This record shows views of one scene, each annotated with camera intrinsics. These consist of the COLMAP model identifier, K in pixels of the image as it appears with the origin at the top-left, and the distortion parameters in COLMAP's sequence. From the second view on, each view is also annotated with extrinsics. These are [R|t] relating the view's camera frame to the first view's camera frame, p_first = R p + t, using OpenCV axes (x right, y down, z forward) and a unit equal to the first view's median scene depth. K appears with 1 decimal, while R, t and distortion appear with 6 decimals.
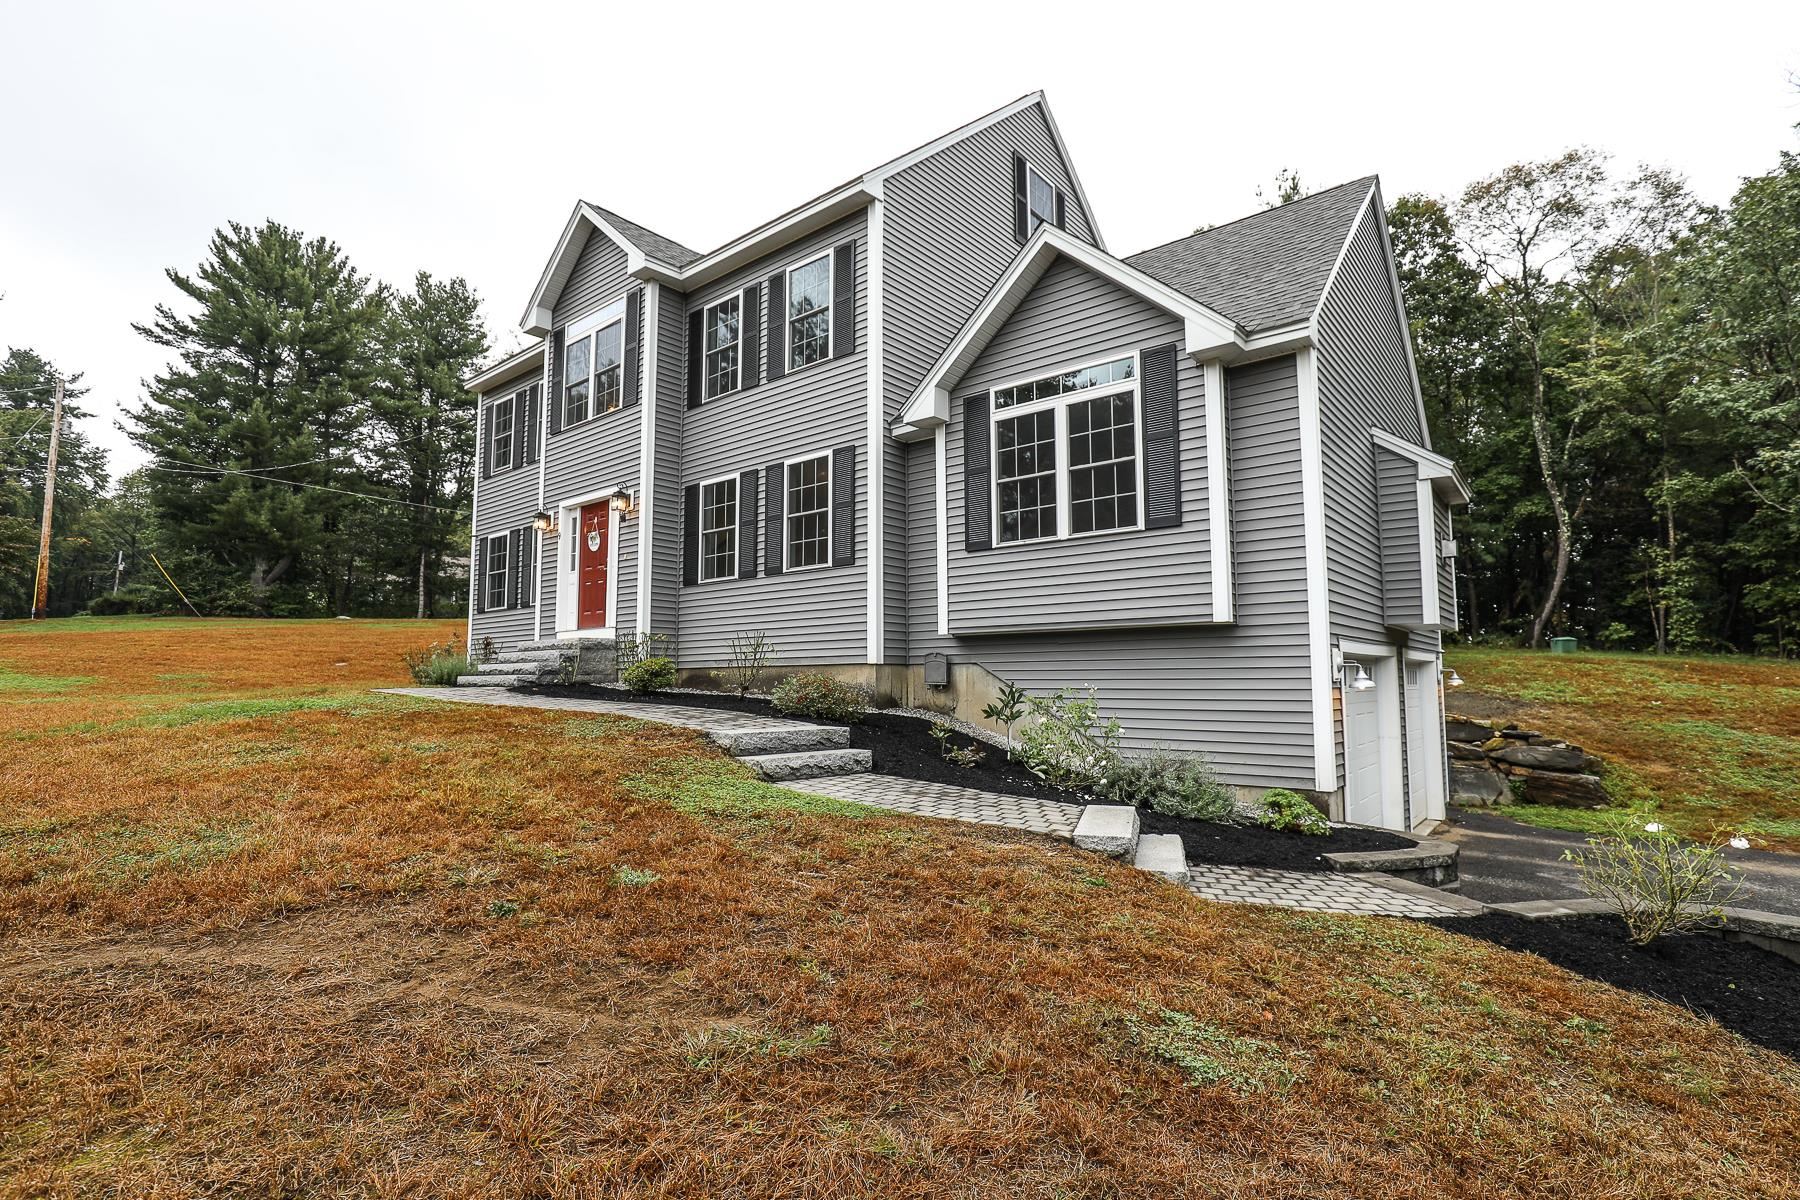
lens RADIAL K [[843.0, 0, 911.7], [0, 843.0, 611.3], [0, 0, 1]] dist [-0.032789, 0.007077]
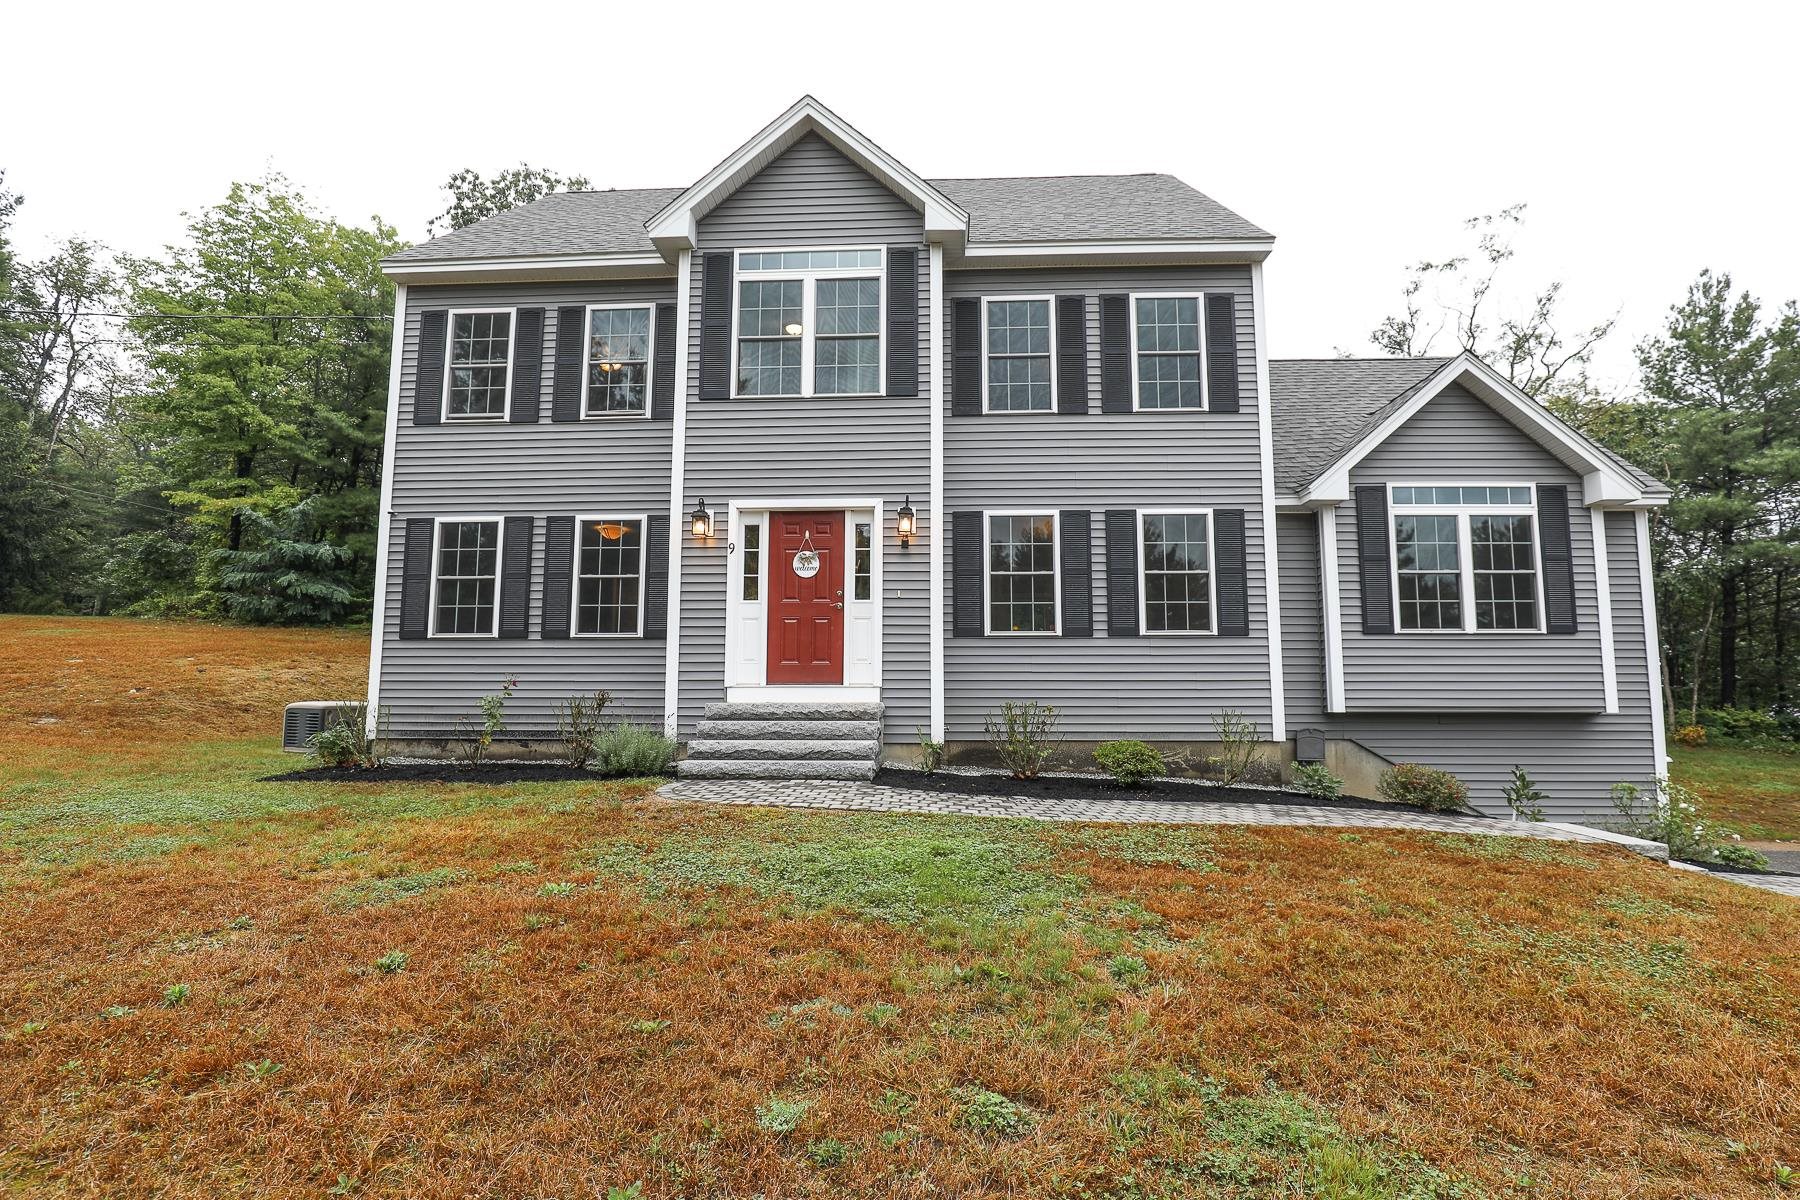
lens RADIAL K [[843.0, 0, 911.7], [0, 843.0, 611.3], [0, 0, 1]] dist [-0.032789, 0.007077]
pose [[0.807414, 0.067233, 0.586142, -0.912899], [-0.055706, 0.997735, -0.037709, -0.025662], [-0.587350, -0.002205, 0.809330, 0.449145]]
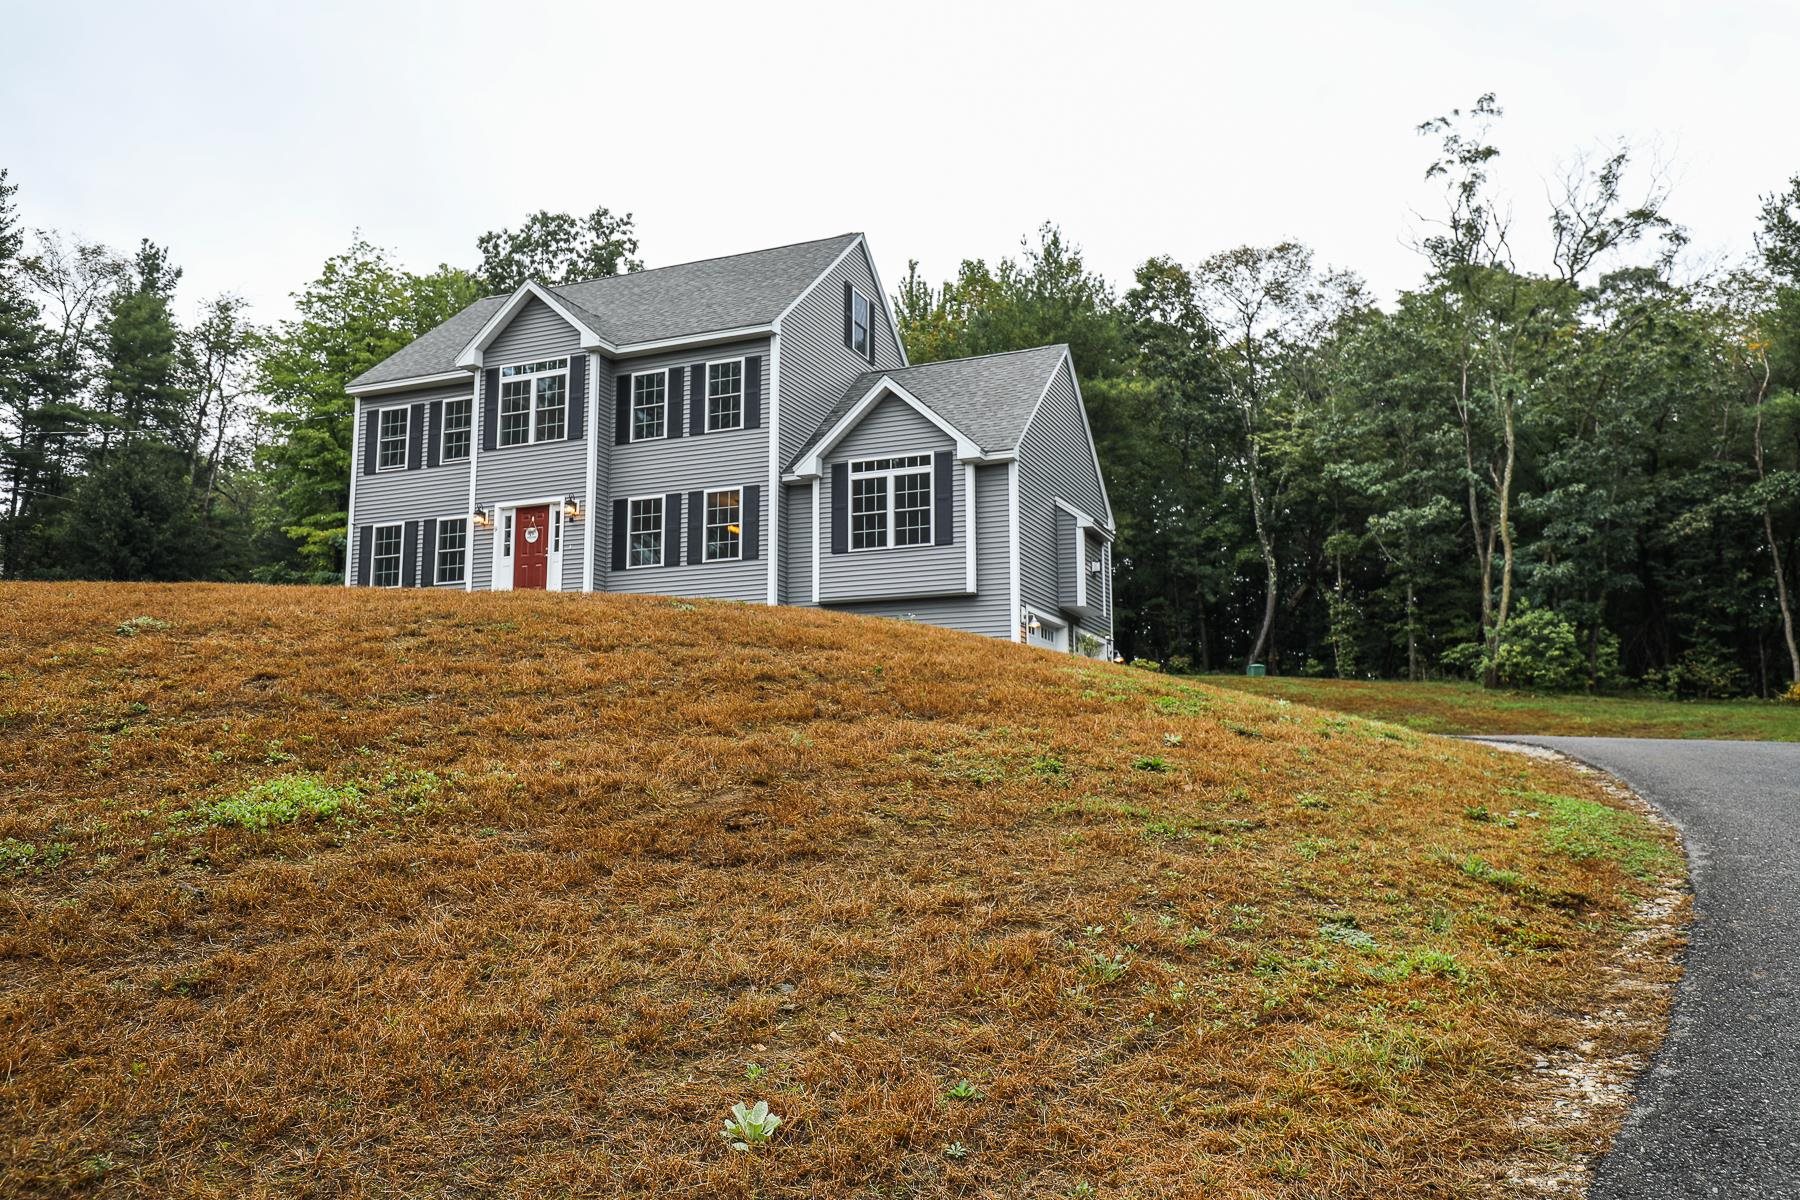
lens RADIAL K [[1335.9, 0, 900.0], [0, 1335.9, 600.0], [0, 0, 1]] dist [0.029213, -0.001253]
pose [[0.958642, 0.045001, 0.281033, -0.514989], [-0.026017, 0.997143, -0.070921, 0.194925], [-0.283422, 0.060677, 0.957074, -1.499800]]
